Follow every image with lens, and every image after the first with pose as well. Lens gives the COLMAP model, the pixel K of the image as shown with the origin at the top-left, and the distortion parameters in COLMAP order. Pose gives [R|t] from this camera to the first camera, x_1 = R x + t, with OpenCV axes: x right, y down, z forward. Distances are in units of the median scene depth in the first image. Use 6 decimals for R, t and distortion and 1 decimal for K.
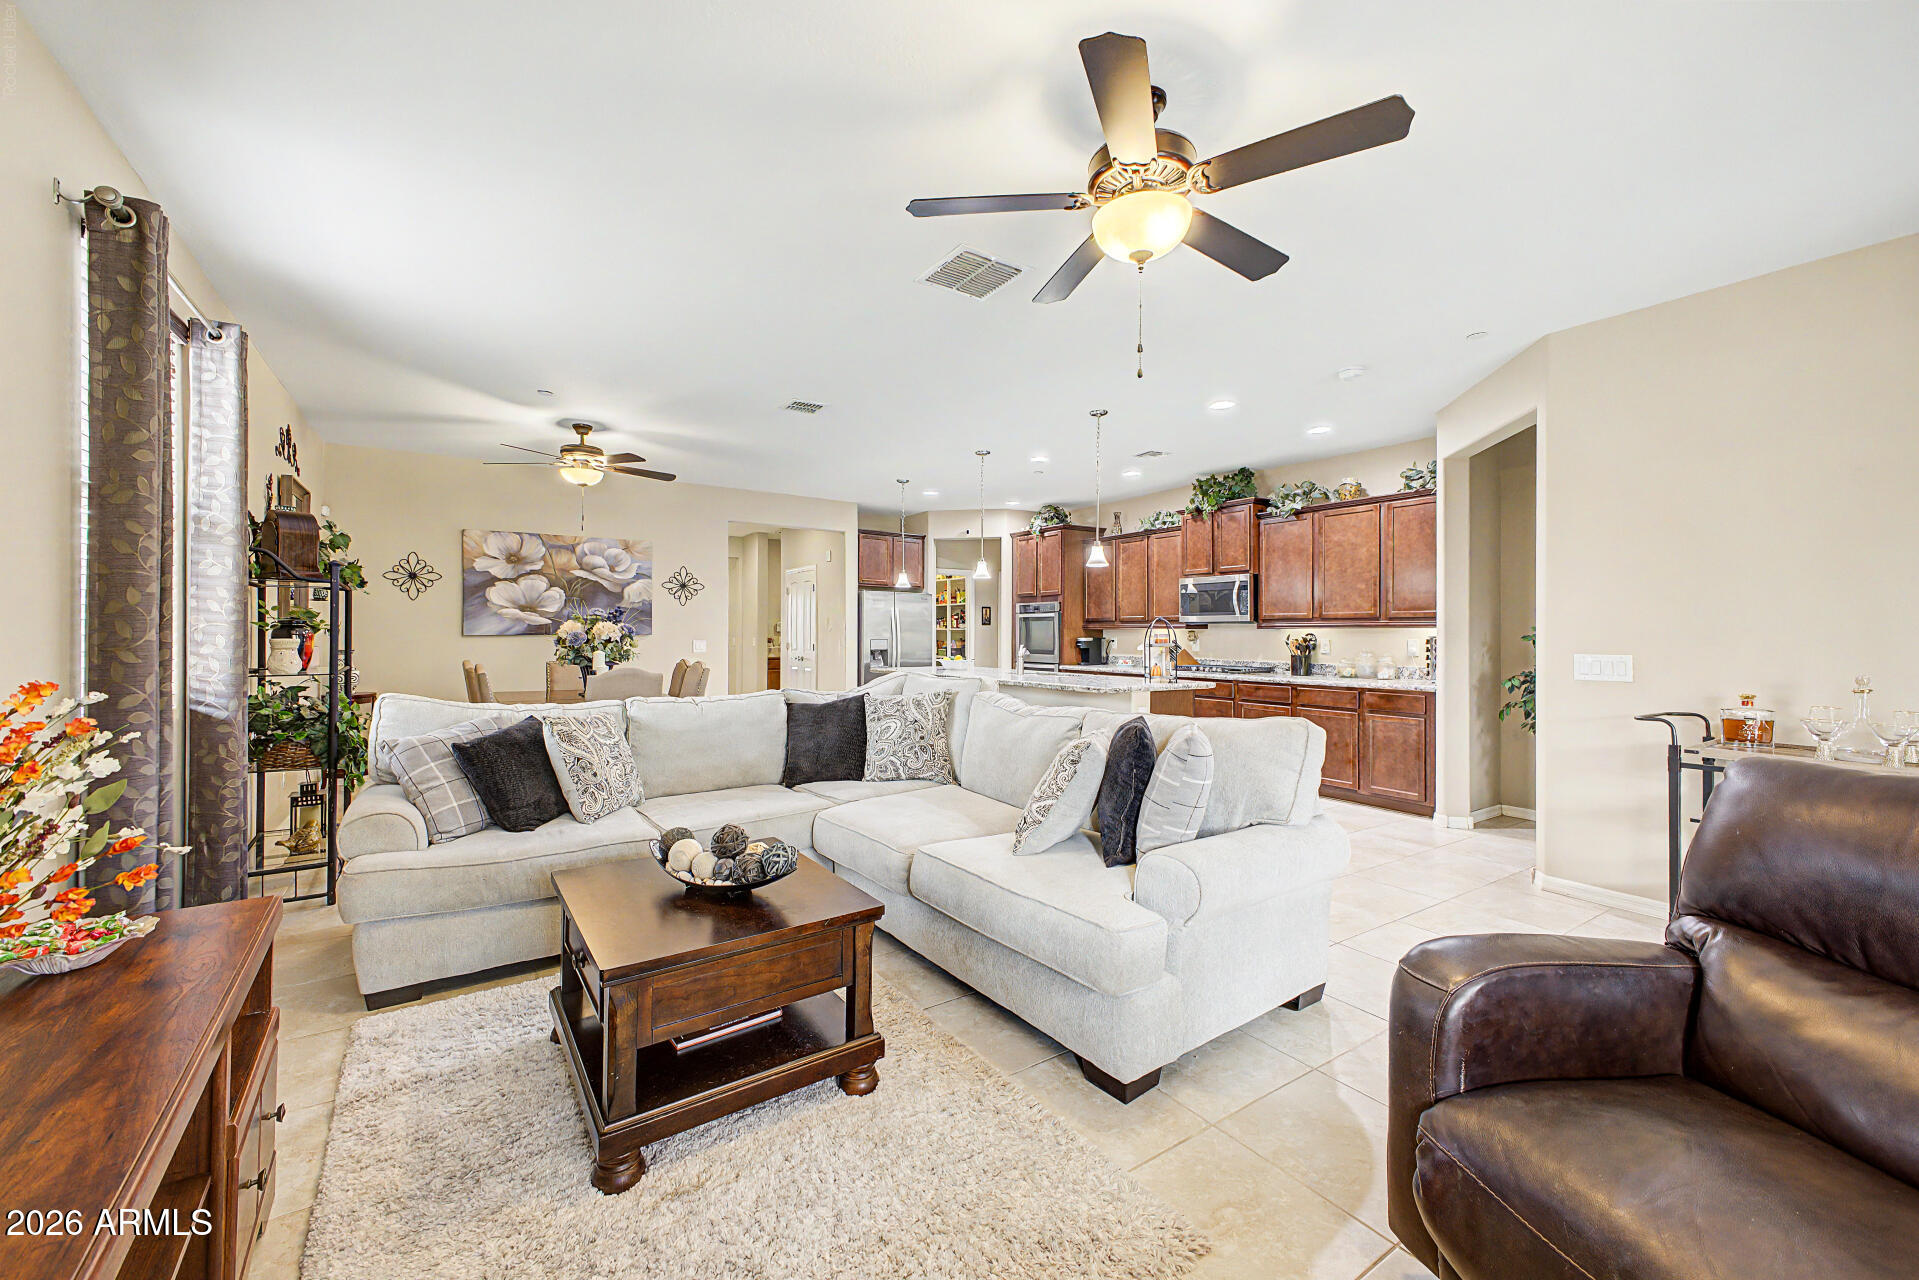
lens RADIAL K [[760.1, 0, 950.8], [0, 760.1, 643.8], [0, 0, 1]] dist [0.003951, 0.000212]
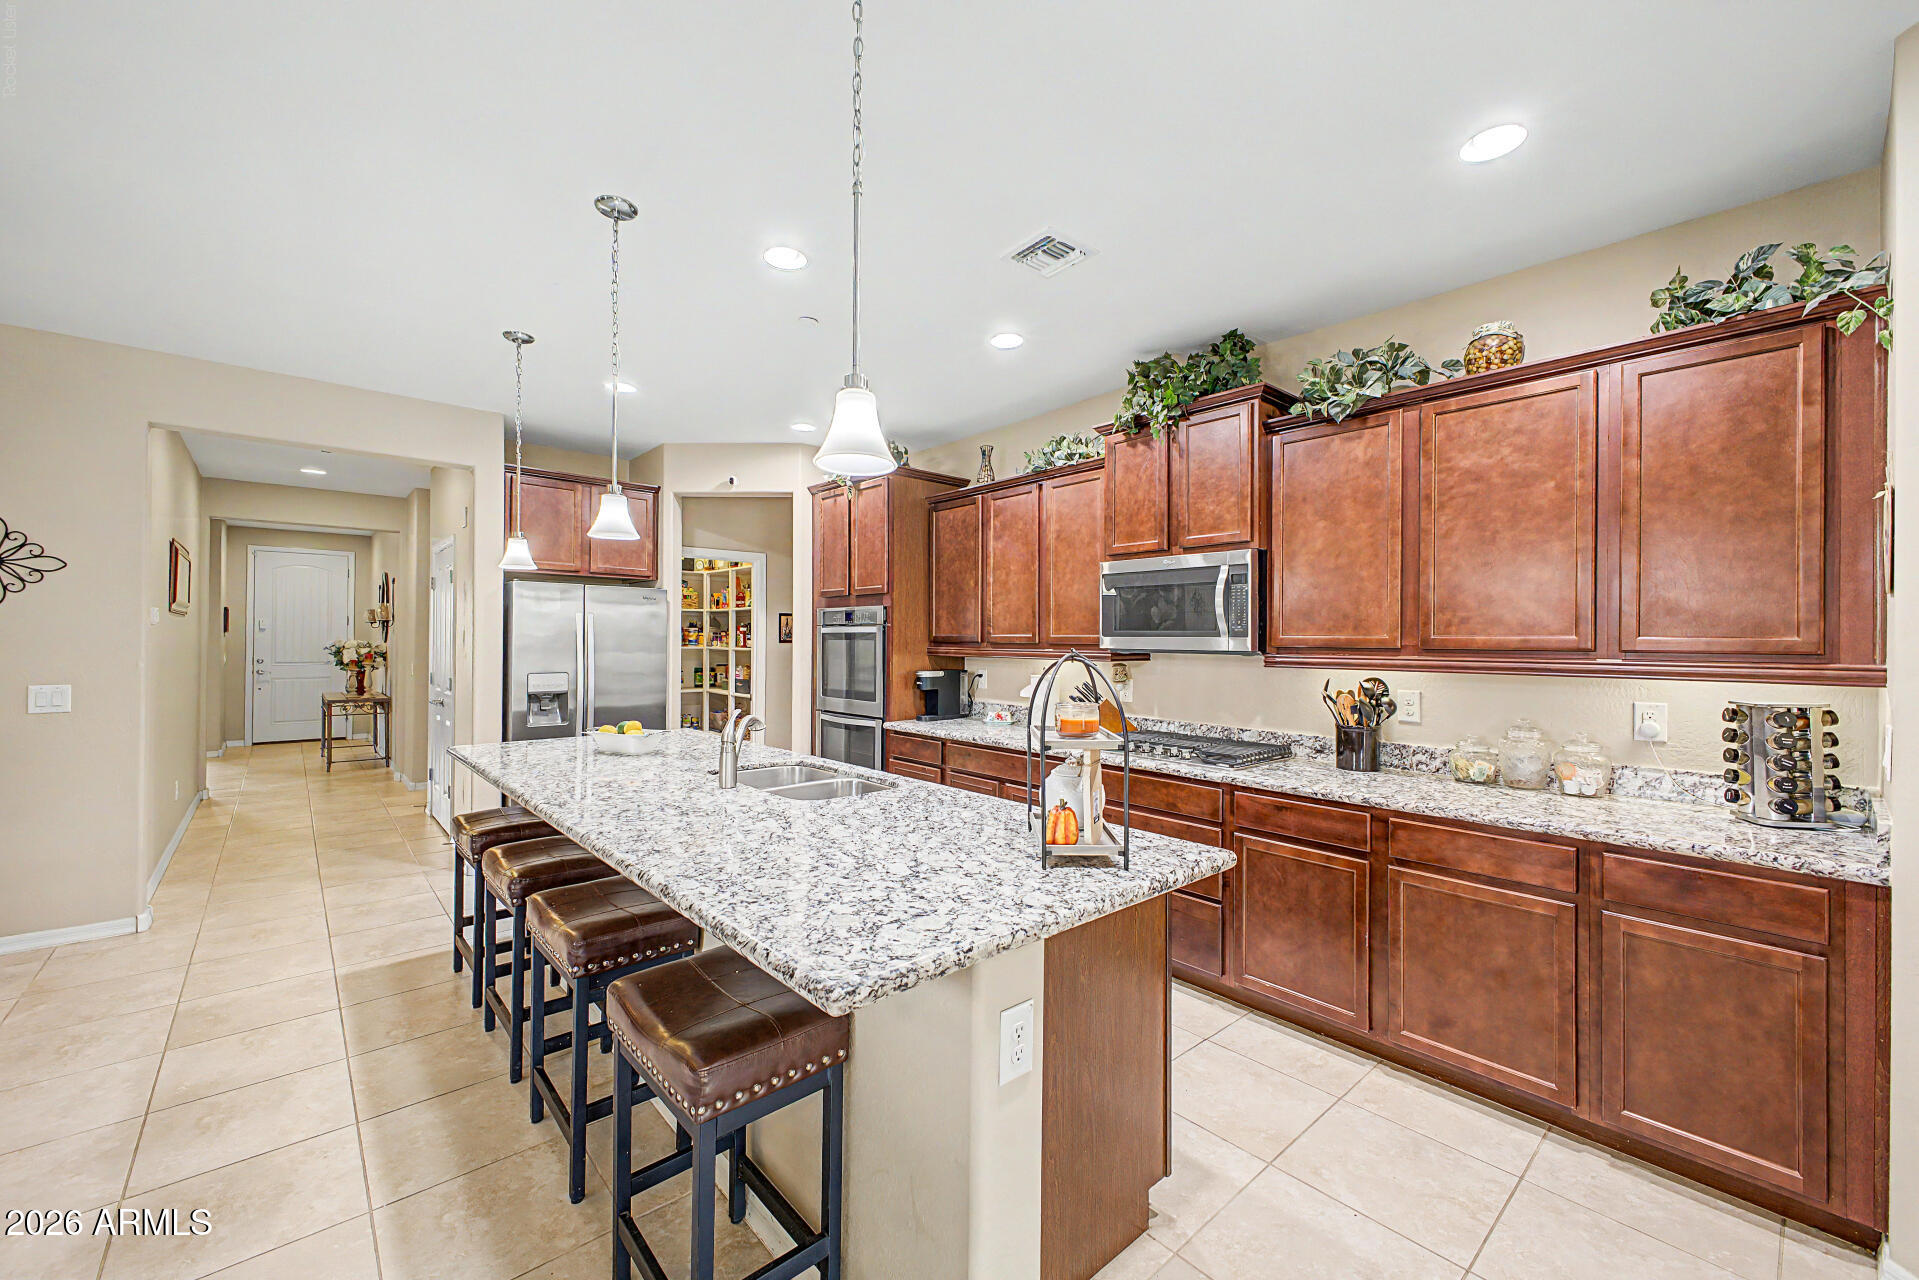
lens RADIAL K [[760.1, 0, 967.2], [0, 760.1, 641.2], [0, 0, 1]] dist [0.003951, 0.000212]
pose [[0.987592, 0.006216, 0.156917, 0.133300], [-0.004074, 0.999894, -0.013967, -0.025717], [-0.156987, 0.013154, 0.987513, 0.511332]]
